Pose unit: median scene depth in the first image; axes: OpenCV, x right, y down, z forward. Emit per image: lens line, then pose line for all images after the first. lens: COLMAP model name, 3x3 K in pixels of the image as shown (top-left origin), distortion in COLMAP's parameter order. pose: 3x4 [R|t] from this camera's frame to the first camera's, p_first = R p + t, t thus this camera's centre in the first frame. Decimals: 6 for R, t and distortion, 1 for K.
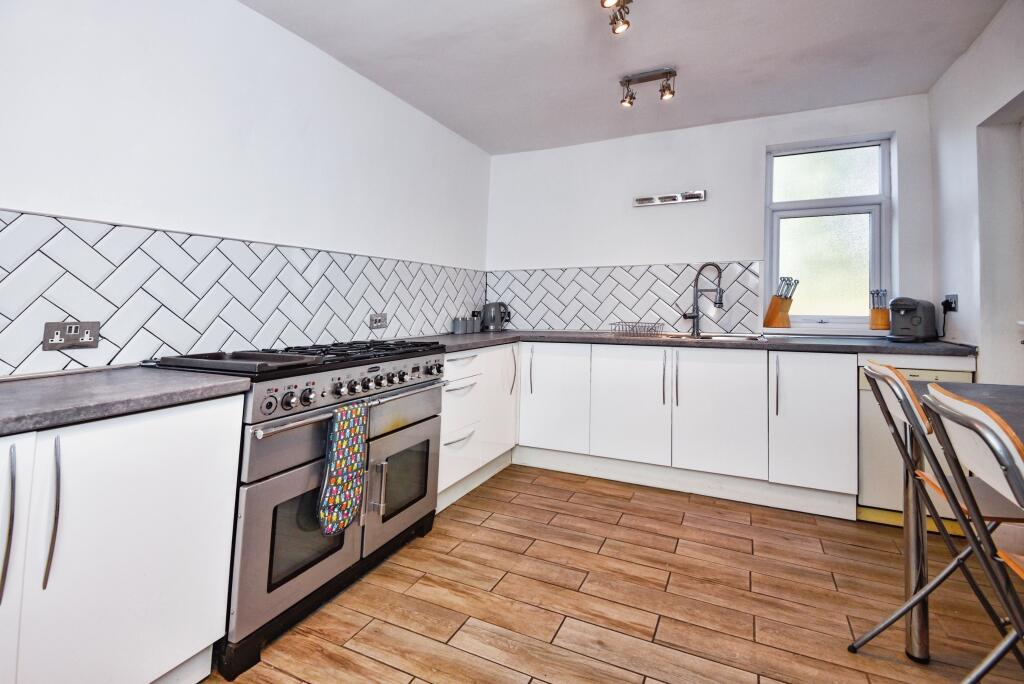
lens RADIAL K [[481.2, 0, 511.1], [0, 481.2, 302.1], [0, 0, 1]] dist [0.000907, -0.000232]
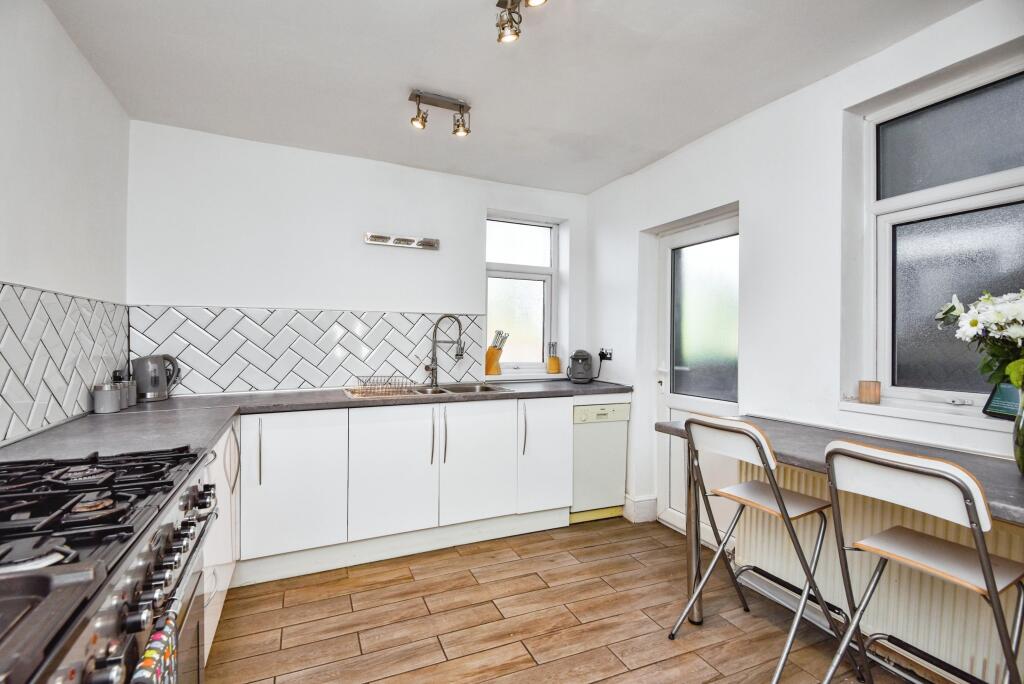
lens RADIAL K [[466.1, 0, 508.7], [0, 466.1, 364.9], [0, 0, 1]] dist [0.052093, -0.000092]
pose [[0.651388, -0.034827, 0.757945, -0.250498], [-0.009622, 0.998486, 0.054150, -0.030474], [-0.758684, -0.042566, 0.650067, 0.267064]]
